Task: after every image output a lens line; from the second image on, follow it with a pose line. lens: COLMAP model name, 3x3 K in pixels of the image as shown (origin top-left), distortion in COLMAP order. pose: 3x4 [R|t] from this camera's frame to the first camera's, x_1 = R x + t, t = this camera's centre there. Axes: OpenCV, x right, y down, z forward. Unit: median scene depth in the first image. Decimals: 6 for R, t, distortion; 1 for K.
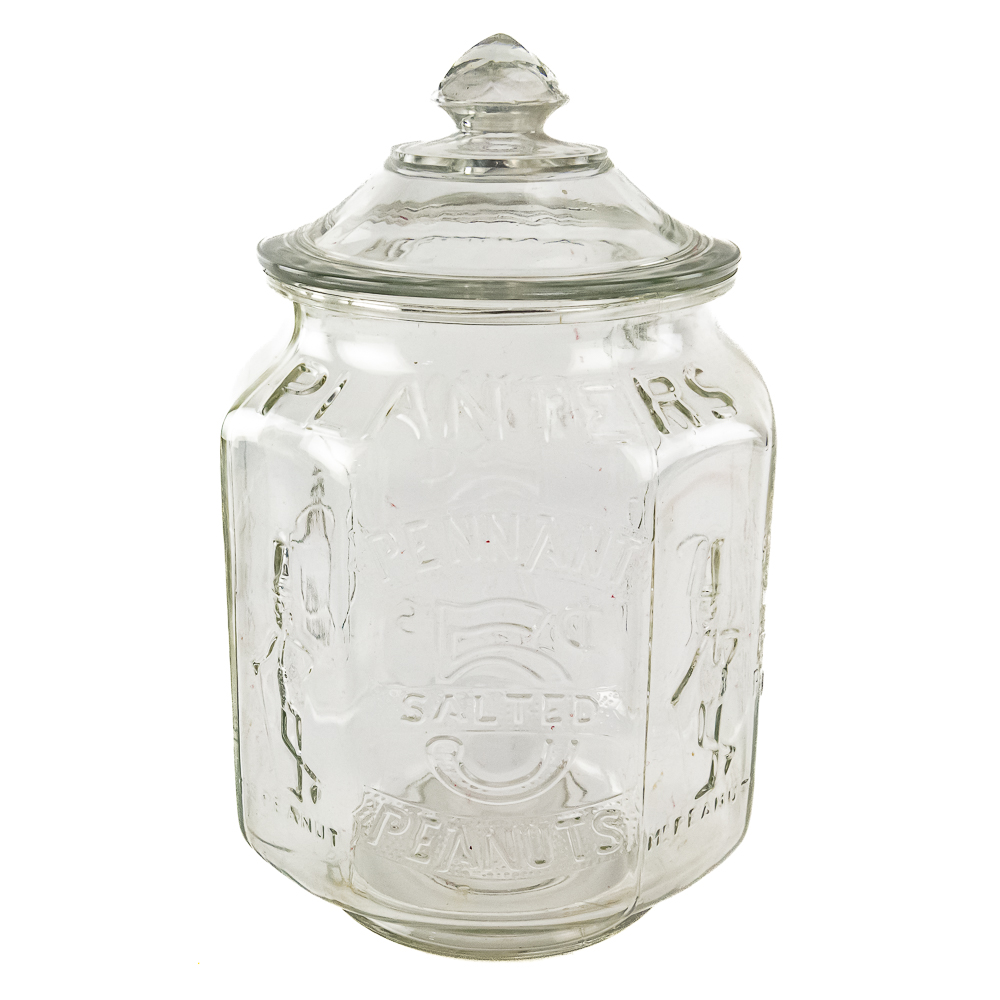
lens RADIAL K [[1627.1, 0, 500.0], [0, 1627.1, 500.0], [0, 0, 1]] dist [0.138586, -0.030663]
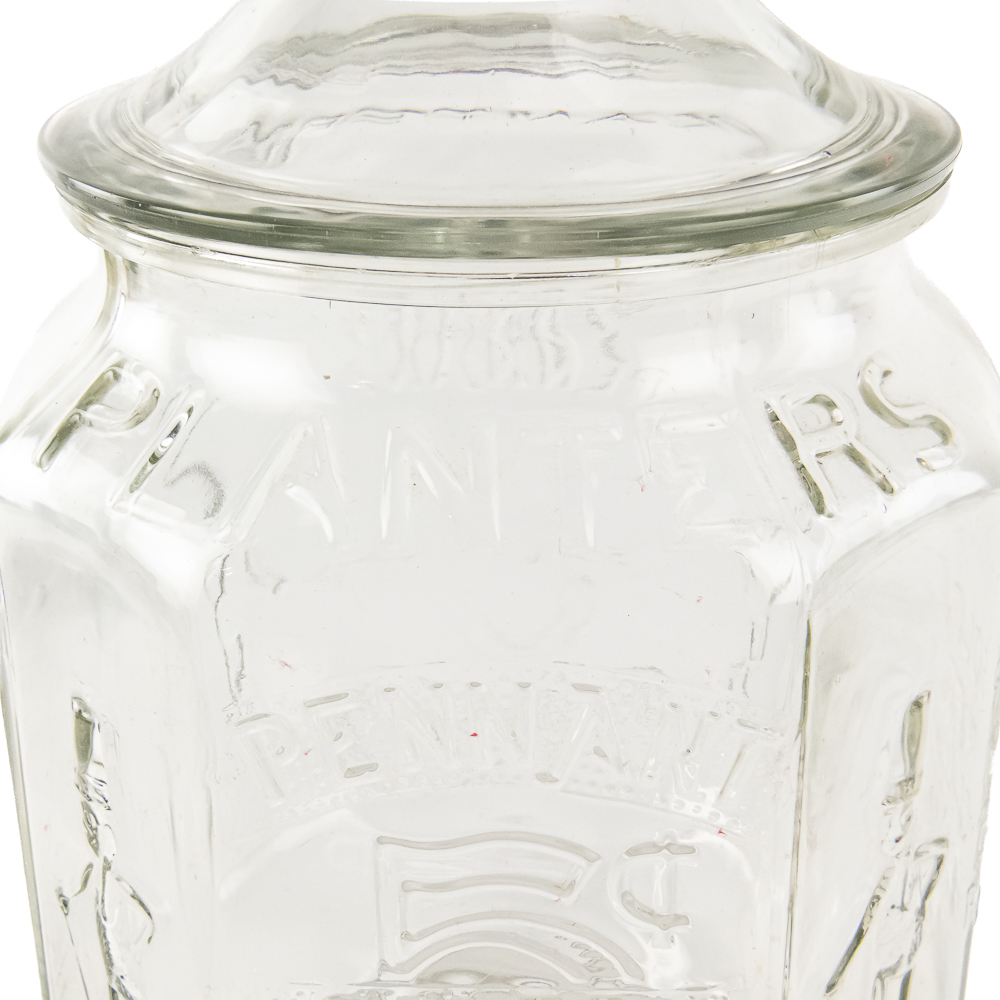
lens RADIAL K [[1913.6, 0, 500.0], [0, 1913.6, 500.0], [0, 0, 1]] dist [-0.043459, -0.029579]
pose [[0.999746, -0.006691, -0.021533, 0.013078], [0.008950, 0.994264, 0.106583, -0.103813], [0.020697, -0.106748, 0.994071, 0.394079]]
